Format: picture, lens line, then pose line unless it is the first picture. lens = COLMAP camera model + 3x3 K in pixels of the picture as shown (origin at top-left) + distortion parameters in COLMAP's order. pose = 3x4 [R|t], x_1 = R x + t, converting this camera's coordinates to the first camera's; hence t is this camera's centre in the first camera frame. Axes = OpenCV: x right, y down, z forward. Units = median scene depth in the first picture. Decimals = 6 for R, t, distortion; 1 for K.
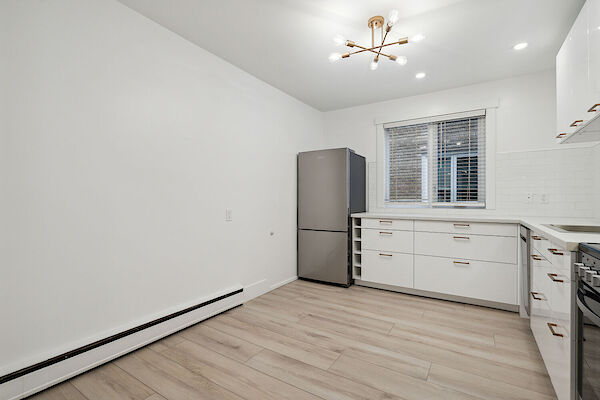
lens RADIAL K [[277.1, 0, 301.6], [0, 277.1, 199.7], [0, 0, 1]] dist [-0.004534, 0.000758]
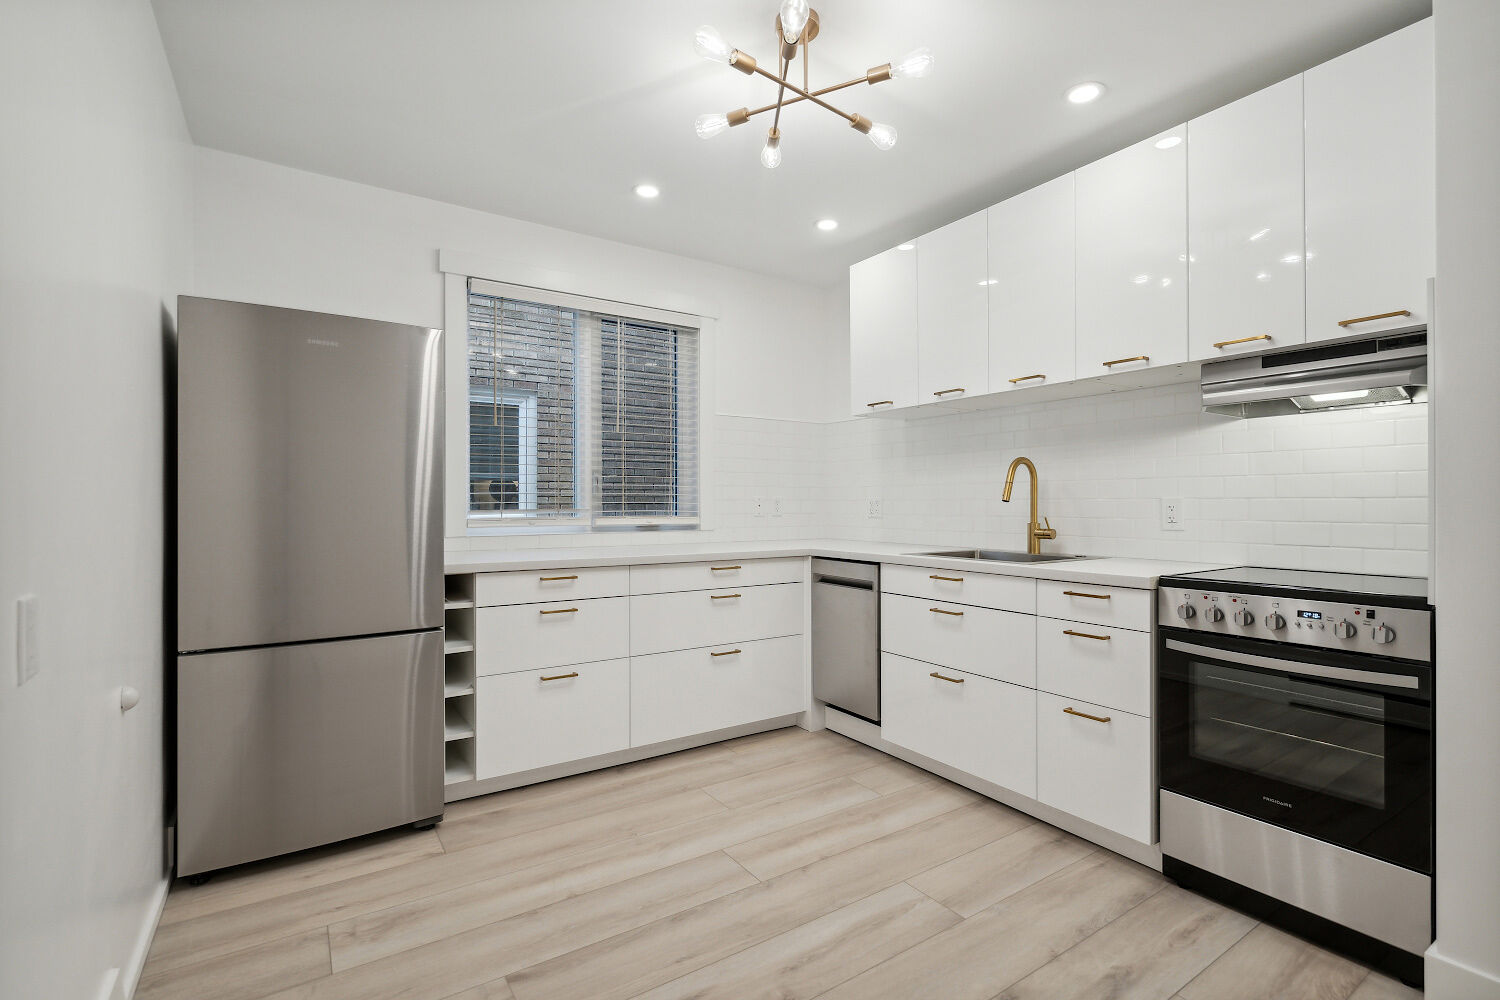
lens RADIAL K [[692.7, 0, 753.3], [0, 692.7, 501.2], [0, 0, 1]] dist [-0.004534, 0.000758]
pose [[0.397854, 0.004520, 0.917437, -0.427809], [0.000330, 0.999987, -0.005070, -0.010758], [-0.917449, 0.002320, 0.397848, 0.515481]]
